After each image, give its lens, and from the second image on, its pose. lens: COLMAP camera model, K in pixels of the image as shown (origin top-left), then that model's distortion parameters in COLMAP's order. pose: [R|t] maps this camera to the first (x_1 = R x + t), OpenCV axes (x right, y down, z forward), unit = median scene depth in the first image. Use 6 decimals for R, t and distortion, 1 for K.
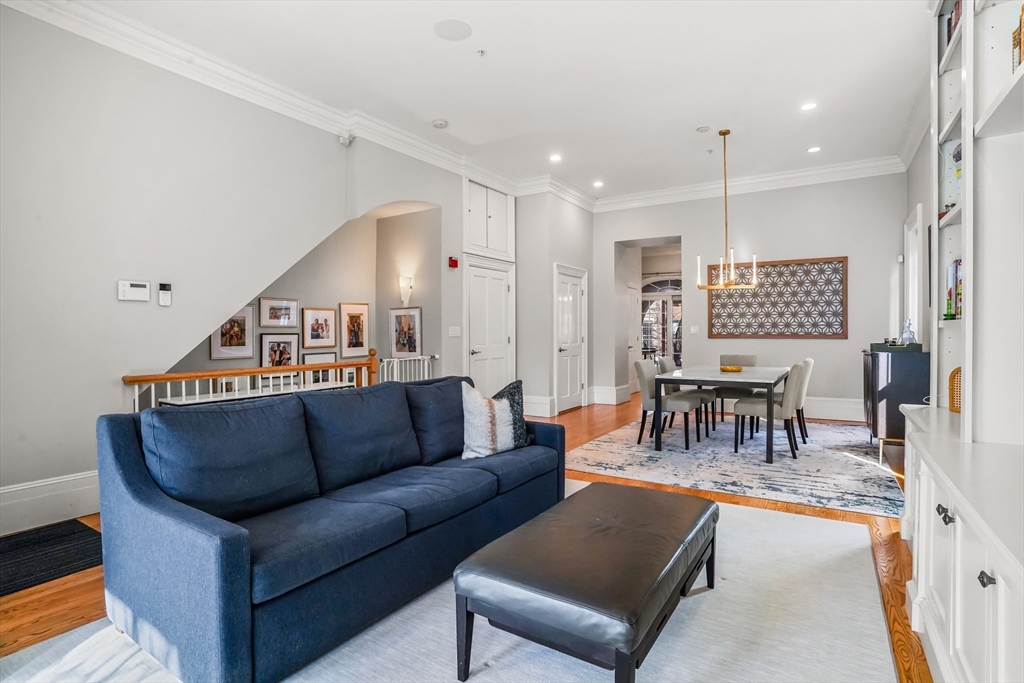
lens RADIAL K [[504.7, 0, 508.2], [0, 504.7, 343.2], [0, 0, 1]] dist [-0.079643, 0.022104]
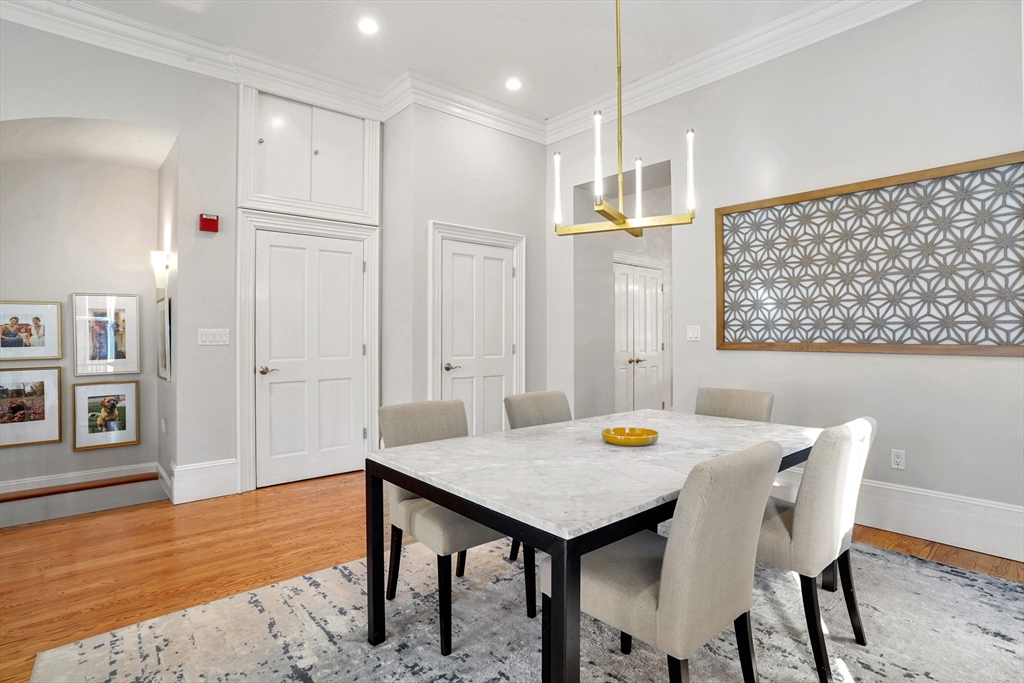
lens RADIAL K [[515.6, 0, 511.0], [0, 515.6, 335.2], [0, 0, 1]] dist [-0.072070, 0.030548]
pose [[0.960170, 0.002392, -0.279407, 0.378399], [-0.007557, 0.999820, -0.017412, -0.015520], [0.279315, 0.018831, 0.960015, 0.476714]]
